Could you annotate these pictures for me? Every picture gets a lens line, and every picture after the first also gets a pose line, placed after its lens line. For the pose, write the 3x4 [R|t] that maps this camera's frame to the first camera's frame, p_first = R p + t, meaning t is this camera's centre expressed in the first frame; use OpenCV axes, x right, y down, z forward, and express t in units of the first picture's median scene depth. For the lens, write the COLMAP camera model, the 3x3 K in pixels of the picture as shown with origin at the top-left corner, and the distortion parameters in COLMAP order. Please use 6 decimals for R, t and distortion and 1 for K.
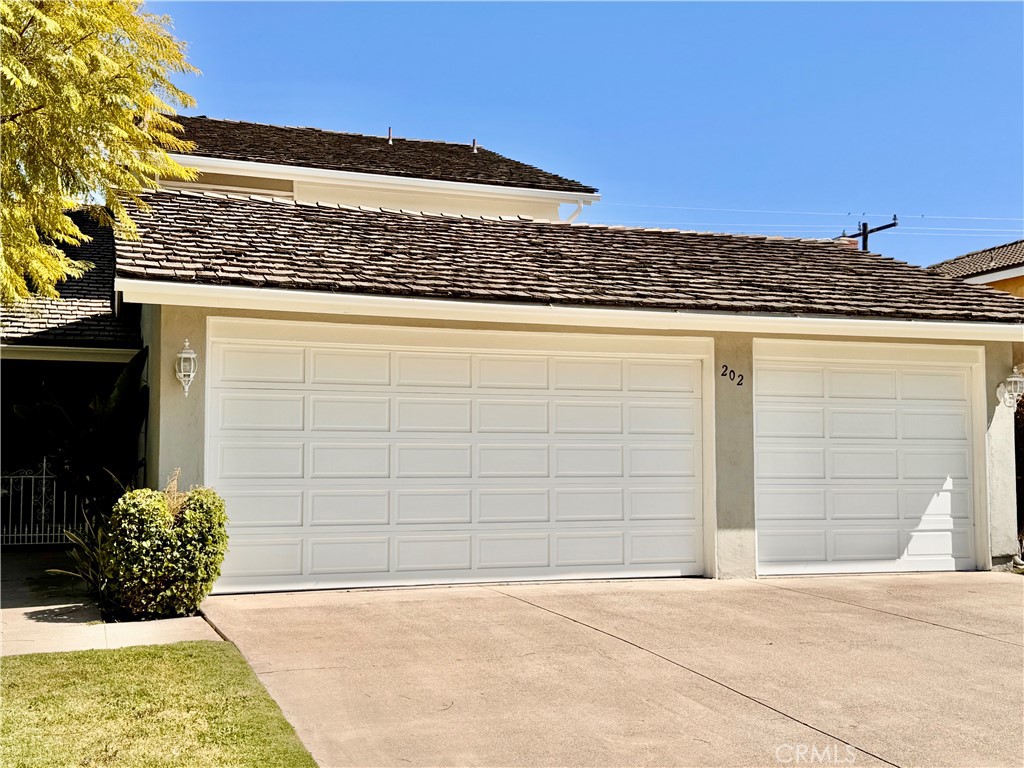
lens RADIAL K [[1165.0, 0, 512.0], [0, 1165.0, 384.0], [0, 0, 1]] dist [0.145267, -0.008737]
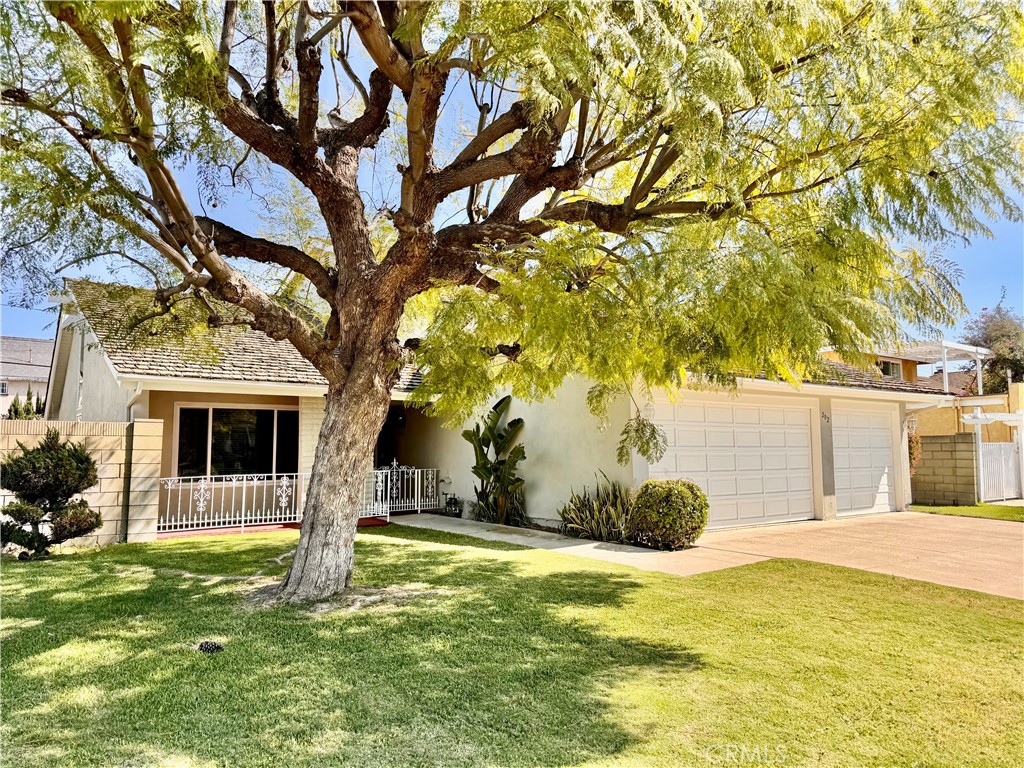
lens RADIAL K [[713.0, 0, 515.1], [0, 713.0, 390.9], [0, 0, 1]] dist [0.006752, -0.006151]
pose [[0.961643, 0.018549, 0.273676, -0.649778], [-0.012864, 0.999663, -0.022553, -0.017823], [-0.274002, 0.018167, 0.961557, -0.016083]]
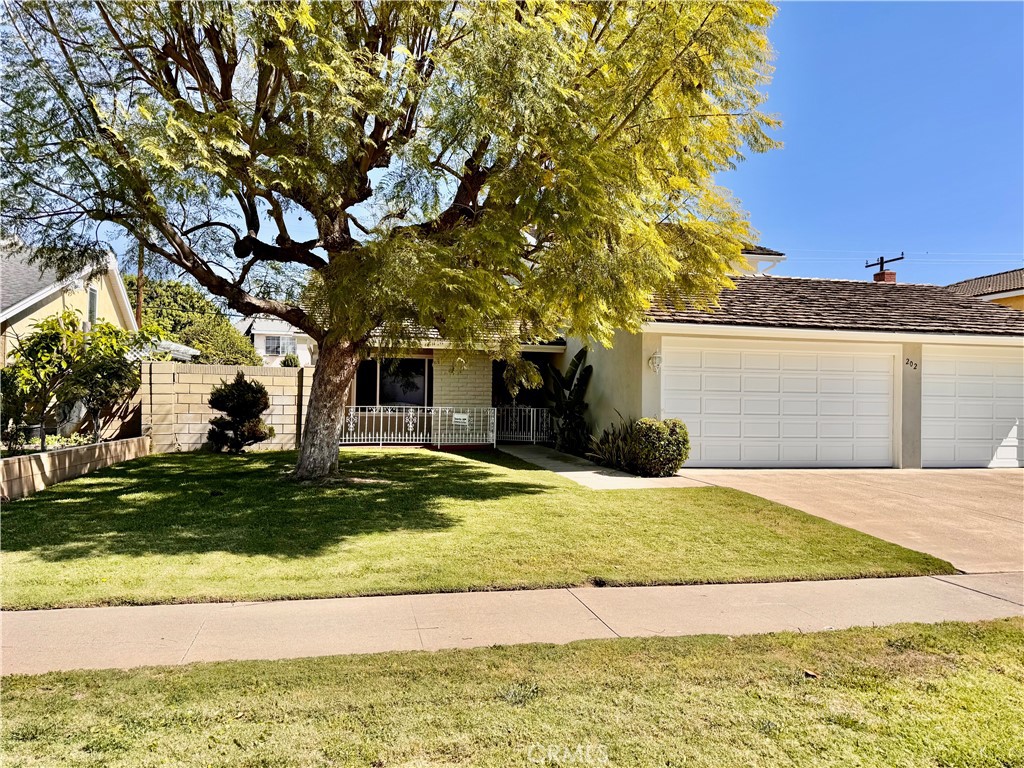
lens RADIAL K [[713.0, 0, 515.1], [0, 713.0, 390.9], [0, 0, 1]] dist [0.006752, -0.006151]
pose [[0.989267, 0.015060, -0.145338, -0.283735], [-0.006860, 0.998365, 0.056755, -0.025444], [0.145955, -0.055149, 0.987753, -0.251745]]
